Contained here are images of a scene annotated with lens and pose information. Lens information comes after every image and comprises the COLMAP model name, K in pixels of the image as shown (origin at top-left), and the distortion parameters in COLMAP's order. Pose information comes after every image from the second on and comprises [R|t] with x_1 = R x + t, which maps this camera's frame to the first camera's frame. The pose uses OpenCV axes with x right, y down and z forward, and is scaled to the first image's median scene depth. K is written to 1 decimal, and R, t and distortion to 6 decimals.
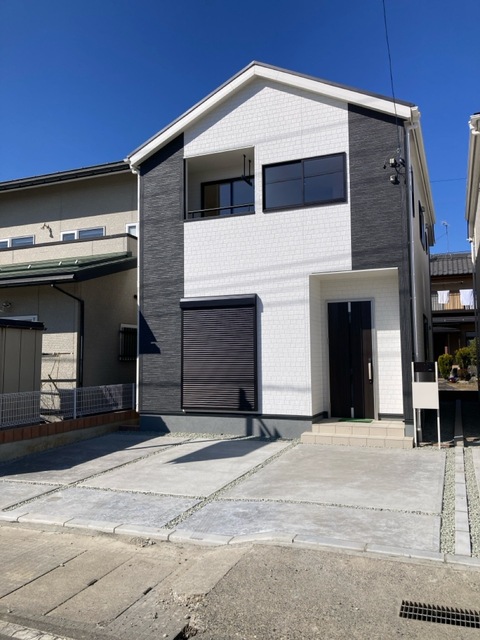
lens RADIAL K [[517.9, 0, 238.1], [0, 517.9, 318.8], [0, 0, 1]] dist [0.030275, -0.029446]
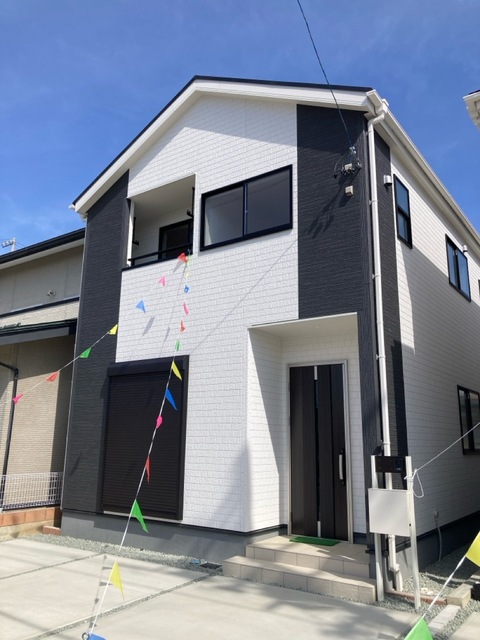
lens RADIAL K [[517.9, 0, 239.7], [0, 517.9, 315.9], [0, 0, 1]] dist [0.030275, -0.029446]
pose [[0.973909, -0.029735, -0.224983, 0.277867], [-0.005772, 0.987812, -0.155542, 0.011689], [0.226866, 0.152782, 0.961868, 0.277736]]
